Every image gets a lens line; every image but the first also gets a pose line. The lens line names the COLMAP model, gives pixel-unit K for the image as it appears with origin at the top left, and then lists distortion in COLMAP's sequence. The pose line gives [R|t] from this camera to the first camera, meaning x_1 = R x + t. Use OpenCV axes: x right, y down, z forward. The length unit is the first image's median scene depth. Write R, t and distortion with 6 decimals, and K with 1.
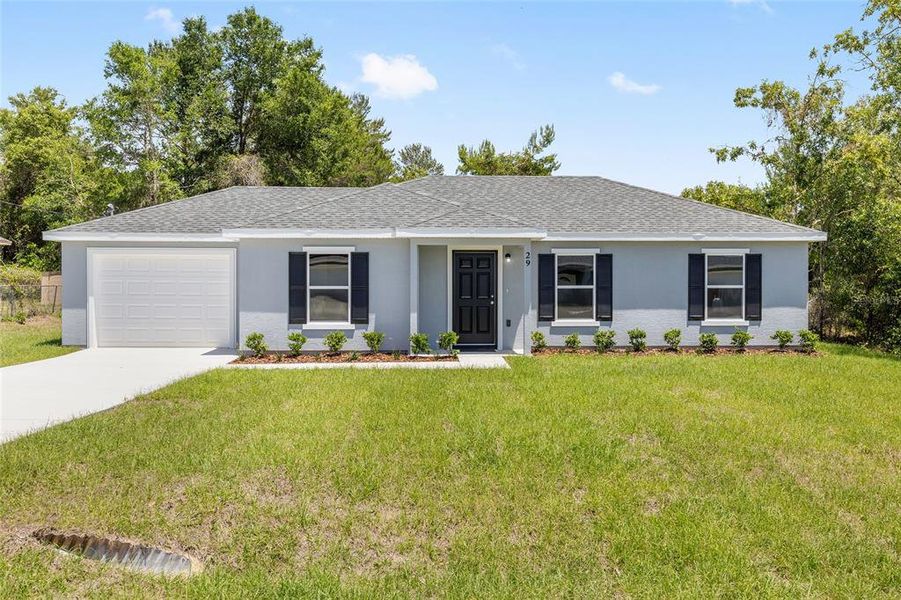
lens RADIAL K [[848.6, 0, 460.4], [0, 848.6, 290.3], [0, 0, 1]] dist [0.001216, 0.003303]
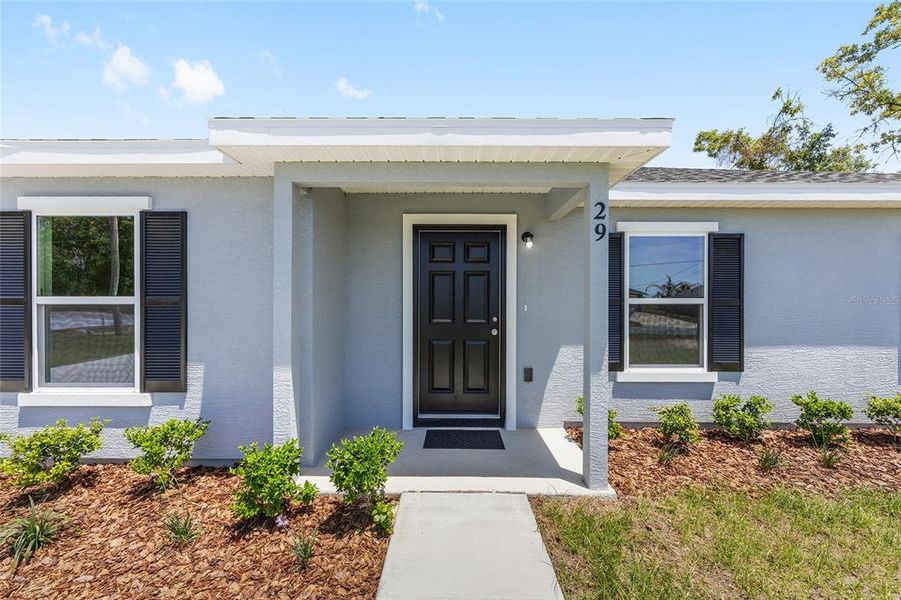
lens RADIAL K [[360.5, 0, 451.8], [0, 360.5, 301.8], [0, 0, 1]] dist [-0.002091, 0.000029]
pose [[0.997895, 0.005184, -0.064640, 0.025832], [-0.005097, 0.999986, 0.001522, -0.003165], [0.064647, -0.001190, 0.997907, 0.783269]]
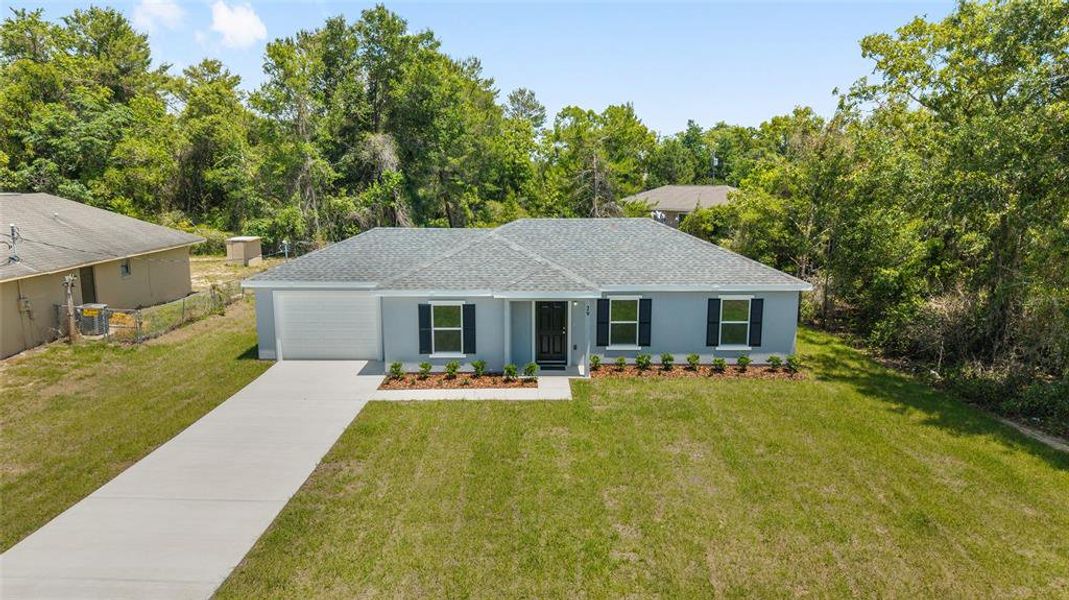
lens RADIAL K [[710.6, 0, 534.5], [0, 710.6, 300.0], [0, 0, 1]] dist [0.069833, -0.075043]
pose [[0.999245, 0.010659, -0.037350, 0.032043], [-0.004833, 0.988259, 0.152708, -0.215890], [0.038539, -0.152413, 0.987565, -0.147443]]
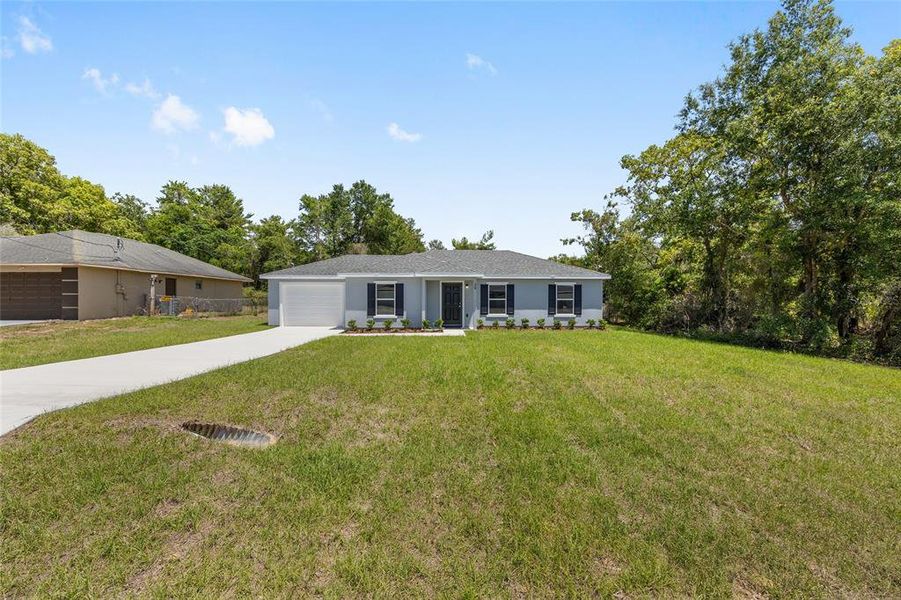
lens RADIAL K [[360.5, 0, 451.8], [0, 360.5, 301.8], [0, 0, 1]] dist [-0.002091, 0.000029]
pose [[0.999919, 0.001246, -0.012676, 0.028070], [-0.001271, 0.999997, -0.001908, 0.004181], [0.012674, 0.001924, 0.999918, 0.054582]]
